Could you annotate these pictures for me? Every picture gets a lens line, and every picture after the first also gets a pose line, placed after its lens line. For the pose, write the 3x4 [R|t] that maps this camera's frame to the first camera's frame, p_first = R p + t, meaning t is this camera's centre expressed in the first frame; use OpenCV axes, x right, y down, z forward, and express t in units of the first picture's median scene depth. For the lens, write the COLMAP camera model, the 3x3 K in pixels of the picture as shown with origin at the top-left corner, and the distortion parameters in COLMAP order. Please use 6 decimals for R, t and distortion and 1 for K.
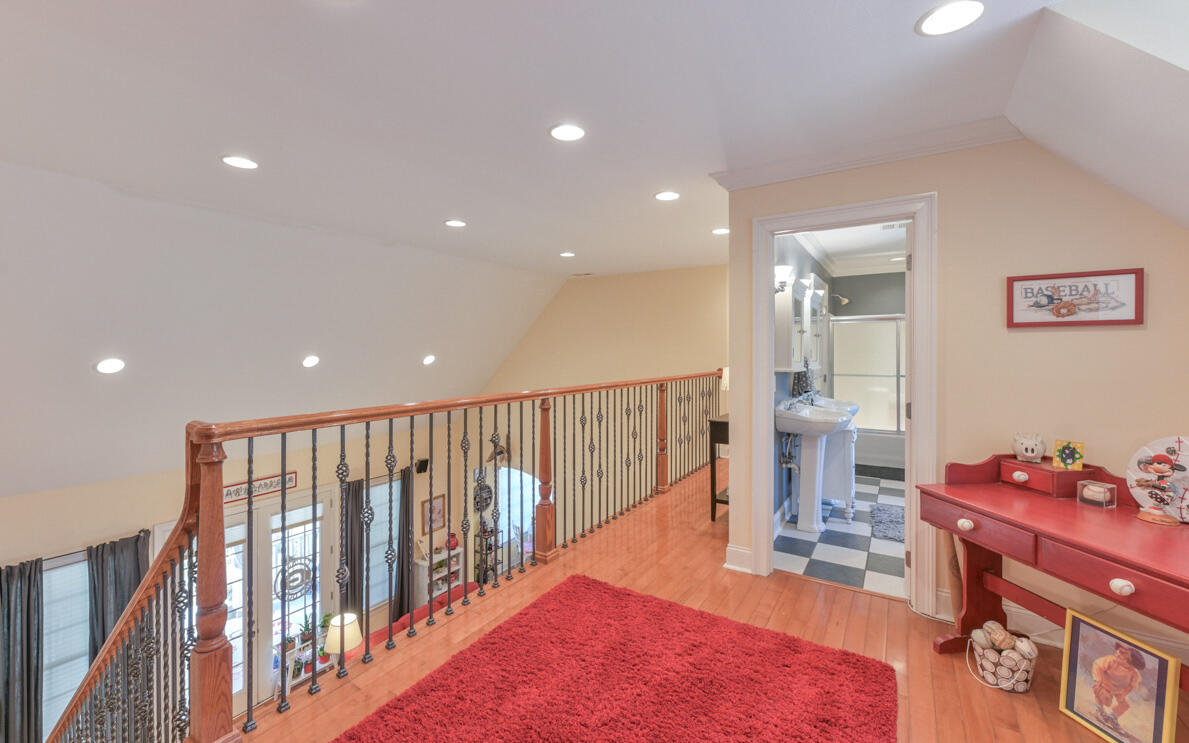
lens RADIAL K [[486.8, 0, 594.5], [0, 486.8, 371.5], [0, 0, 1]] dist [-0.000104, 0.000115]
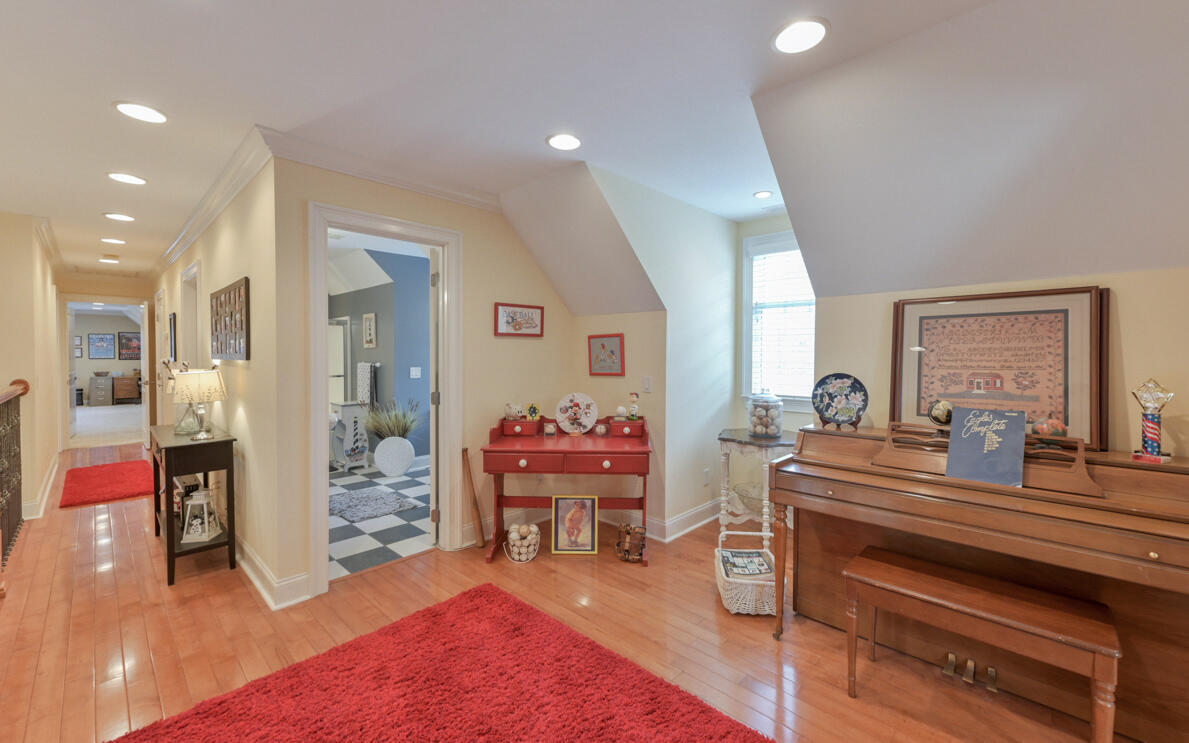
lens RADIAL K [[473.8, 0, 594.2], [0, 473.8, 384.8], [0, 0, 1]] dist [0.000376, 0.000061]
pose [[0.191172, -0.059070, 0.979777, -0.611502], [0.042522, 0.997749, 0.051857, -0.000240], [-0.980635, 0.031749, 0.193254, 0.456052]]
